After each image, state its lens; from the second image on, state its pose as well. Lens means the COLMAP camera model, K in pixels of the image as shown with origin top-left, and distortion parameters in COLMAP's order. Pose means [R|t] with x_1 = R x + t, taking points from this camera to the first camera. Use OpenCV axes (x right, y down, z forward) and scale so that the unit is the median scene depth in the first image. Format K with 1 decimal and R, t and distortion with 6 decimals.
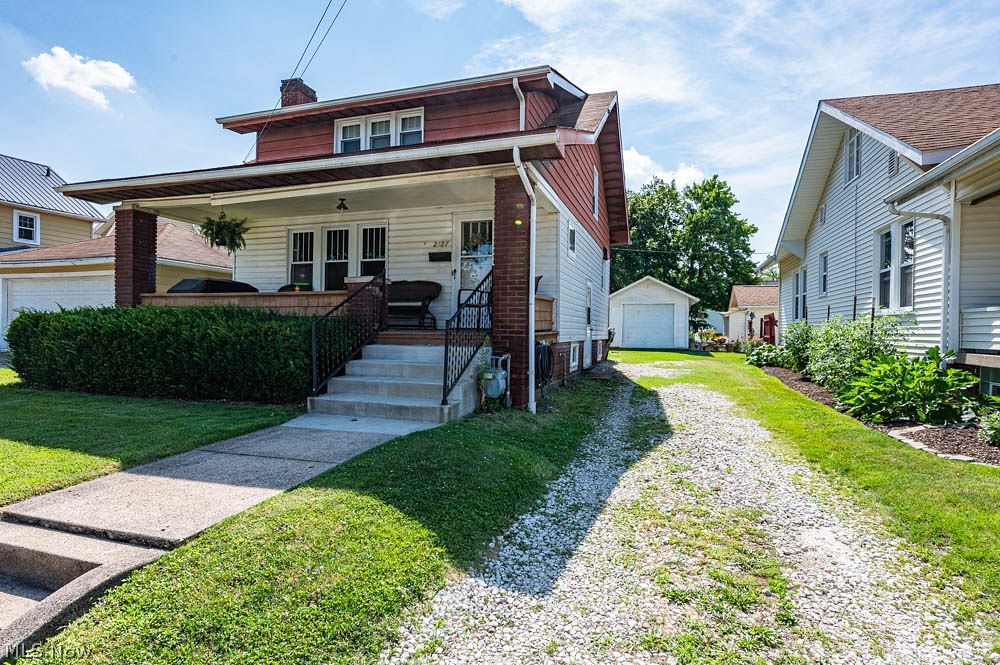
lens RADIAL K [[497.3, 0, 500.0], [0, 497.3, 332.5], [0, 0, 1]] dist [0.000272, 0.000856]
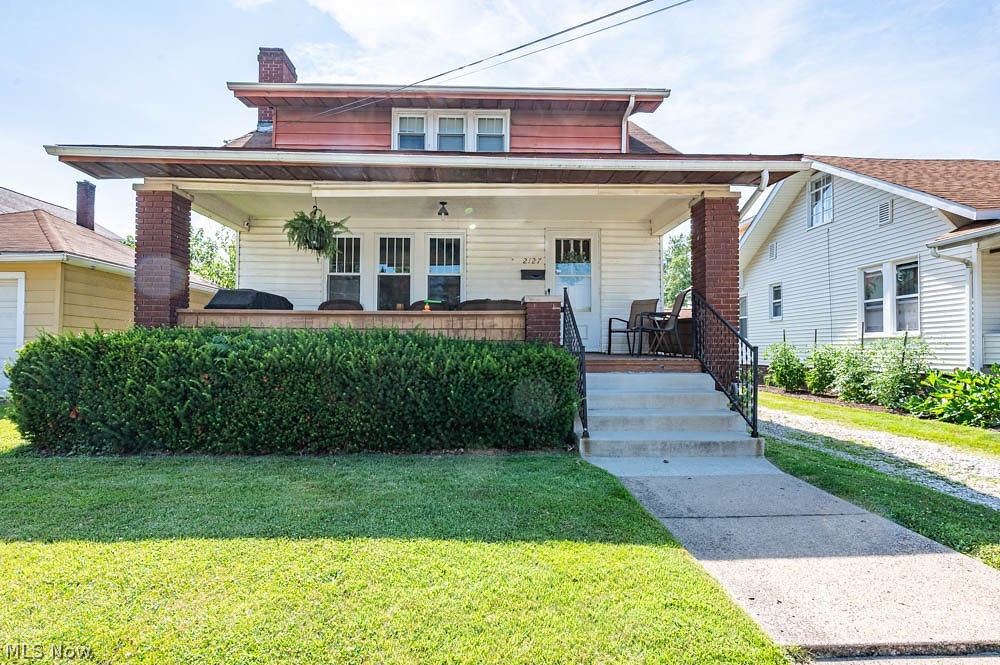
lens RADIAL K [[500.0, 0, 499.0], [0, 500.0, 345.3], [0, 0, 1]] dist [-0.003188, 0.000093]
pose [[0.941589, -0.006180, 0.336708, -0.512495], [0.010947, 0.999865, -0.012261, -0.011768], [-0.336586, 0.015230, 0.941529, 0.162190]]
